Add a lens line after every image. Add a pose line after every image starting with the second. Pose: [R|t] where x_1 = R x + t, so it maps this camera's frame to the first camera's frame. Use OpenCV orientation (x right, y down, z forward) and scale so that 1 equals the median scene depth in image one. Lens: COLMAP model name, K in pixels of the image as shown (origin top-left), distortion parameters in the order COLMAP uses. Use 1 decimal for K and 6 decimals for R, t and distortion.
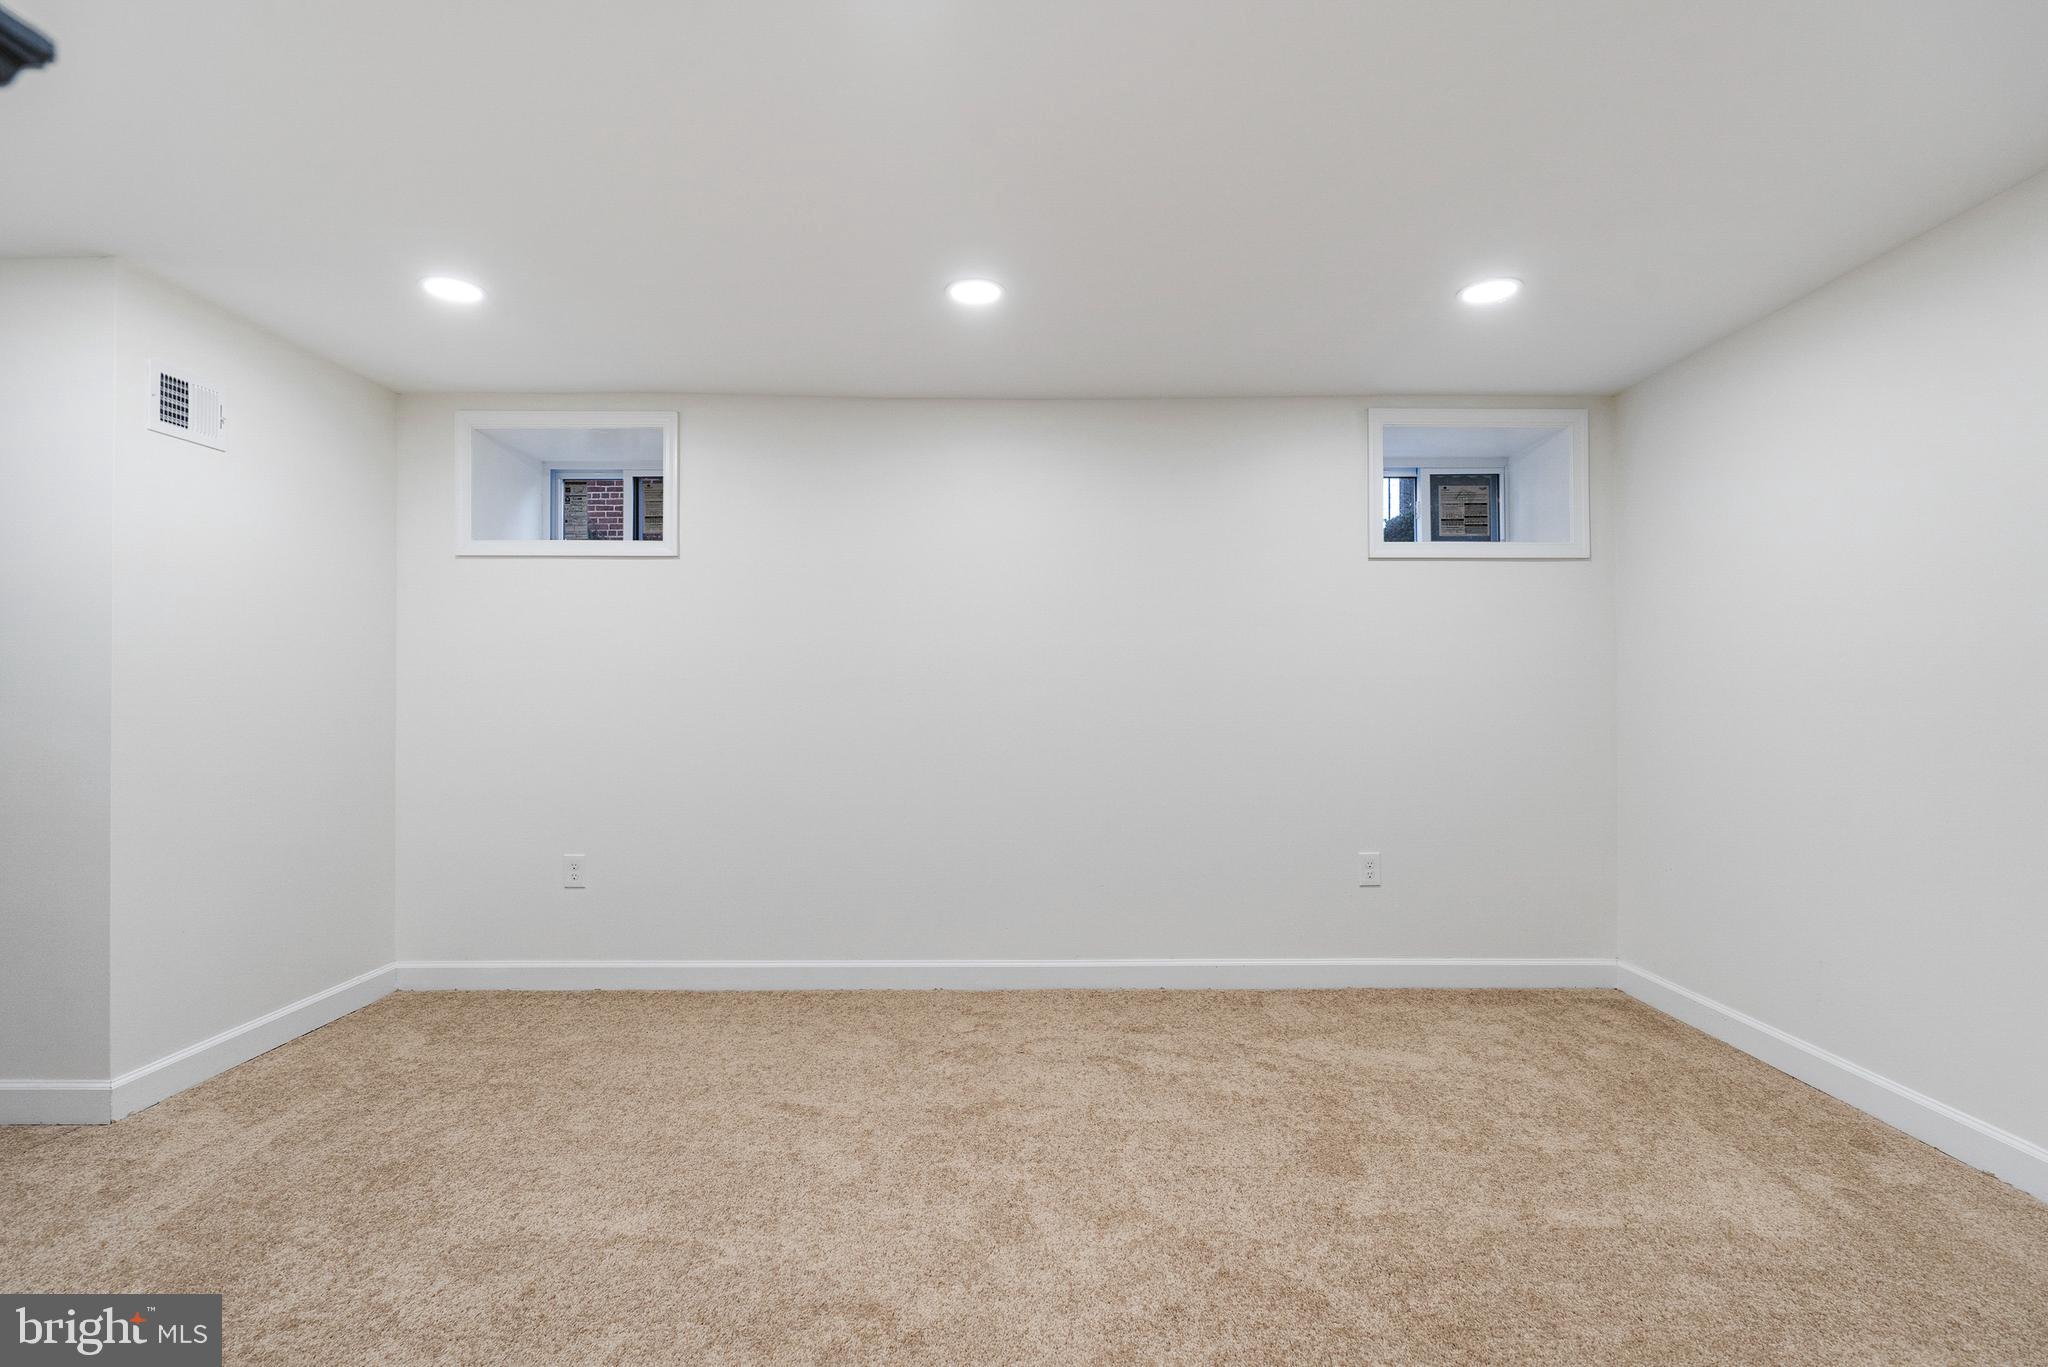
lens RADIAL K [[933.1, 0, 1020.8], [0, 933.1, 689.9], [0, 0, 1]] dist [-0.010735, 0.004741]
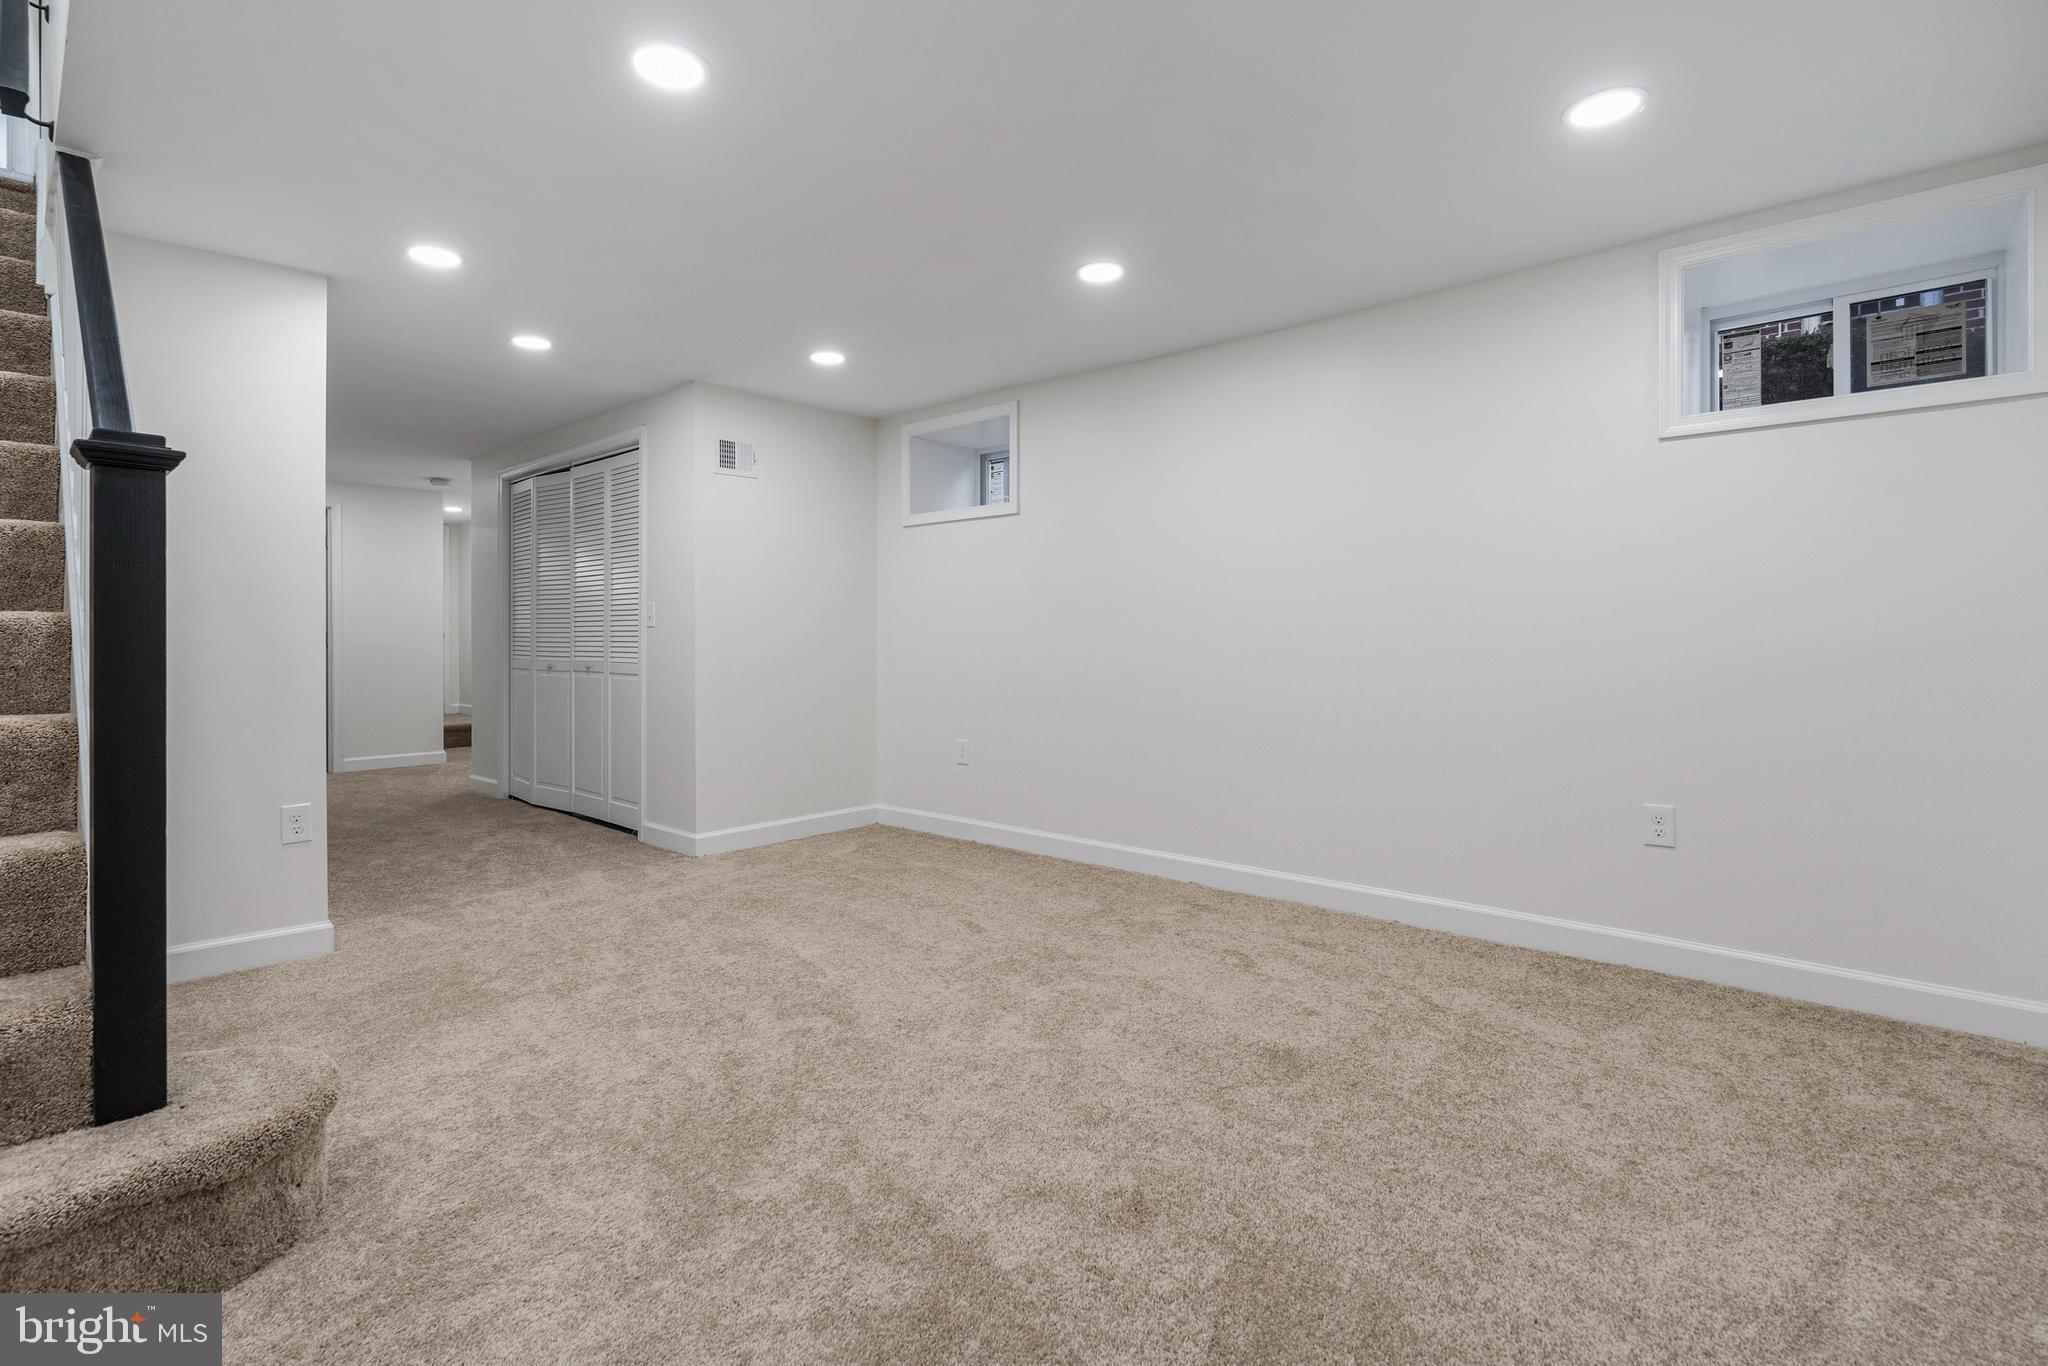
lens RADIAL K [[955.5, 0, 1044.8], [0, 955.5, 641.6], [0, 0, 1]] dist [0.000670, 0.000608]
pose [[0.752392, -0.000720, -0.658715, 0.604611], [0.009144, 0.999914, 0.009351, 0.024063], [0.658652, -0.013059, 0.752334, 0.033937]]
